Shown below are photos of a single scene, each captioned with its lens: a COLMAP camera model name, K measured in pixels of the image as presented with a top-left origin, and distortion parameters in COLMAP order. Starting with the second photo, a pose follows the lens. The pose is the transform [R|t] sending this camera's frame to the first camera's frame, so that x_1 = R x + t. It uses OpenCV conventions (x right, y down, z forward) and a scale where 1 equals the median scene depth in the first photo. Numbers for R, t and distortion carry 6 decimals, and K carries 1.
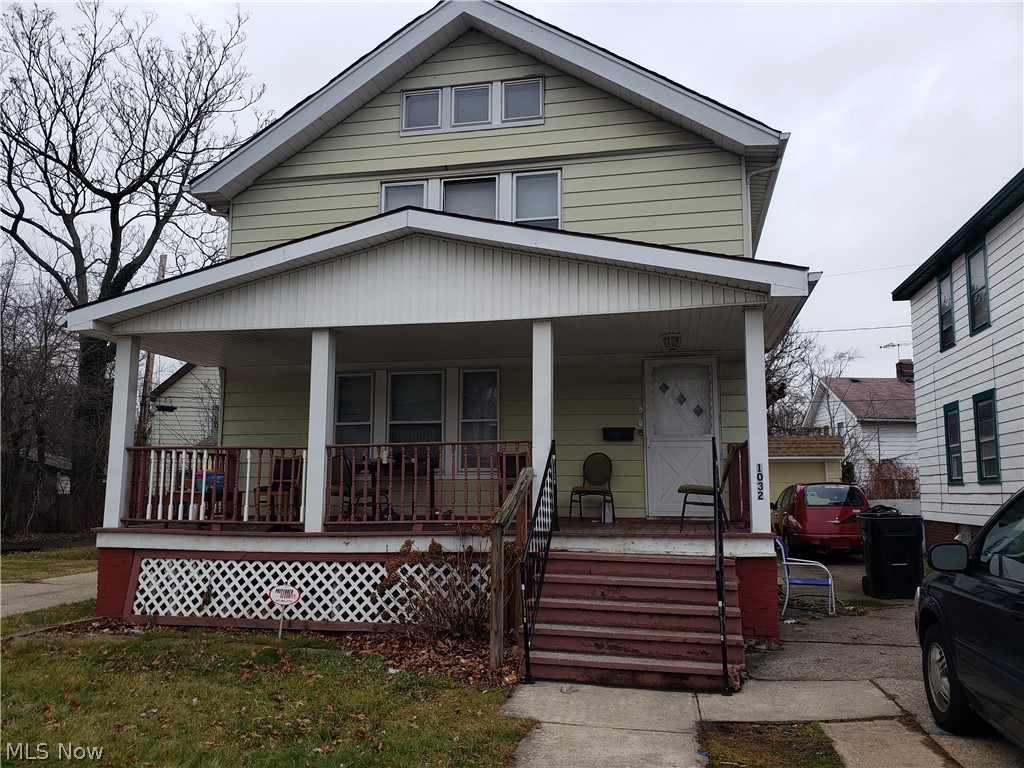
lens RADIAL K [[841.8, 0, 512.0], [0, 841.8, 384.0], [0, 0, 1]] dist [0.044358, -0.003213]
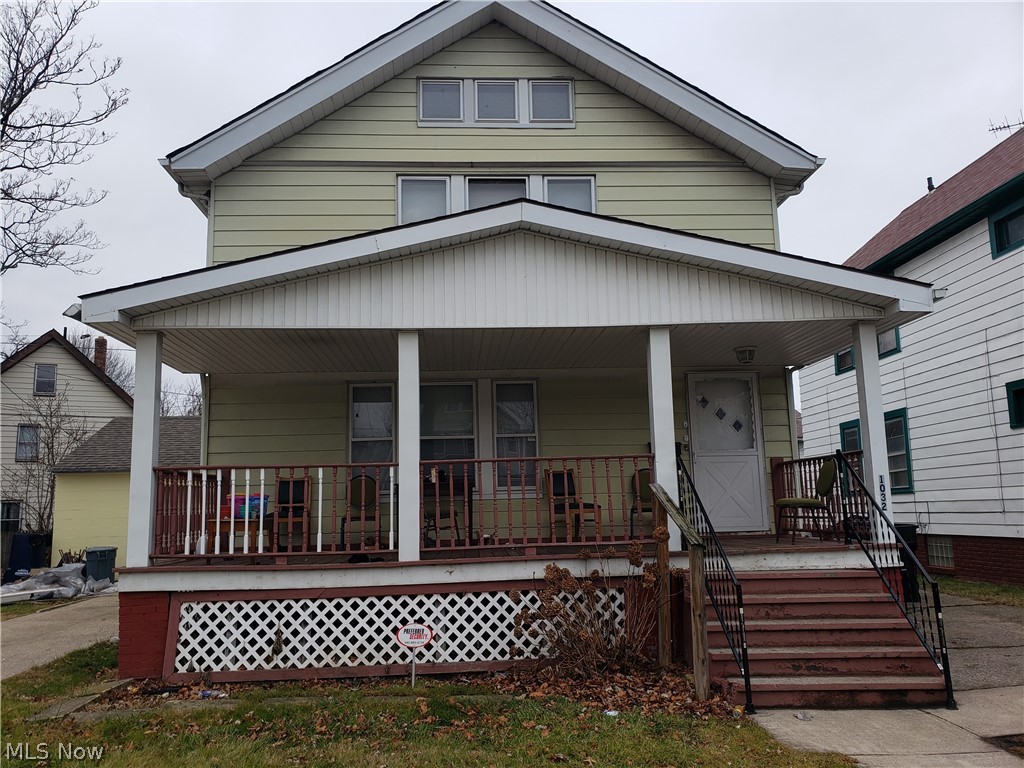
lens RADIAL K [[841.8, 0, 512.0], [0, 841.8, 384.0], [0, 0, 1]] dist [0.044358, -0.003213]
pose [[0.960950, 0.015415, 0.276291, -0.366063], [-0.007755, 0.999555, -0.028793, 0.016035], [-0.276612, 0.025526, 0.960643, 0.124477]]
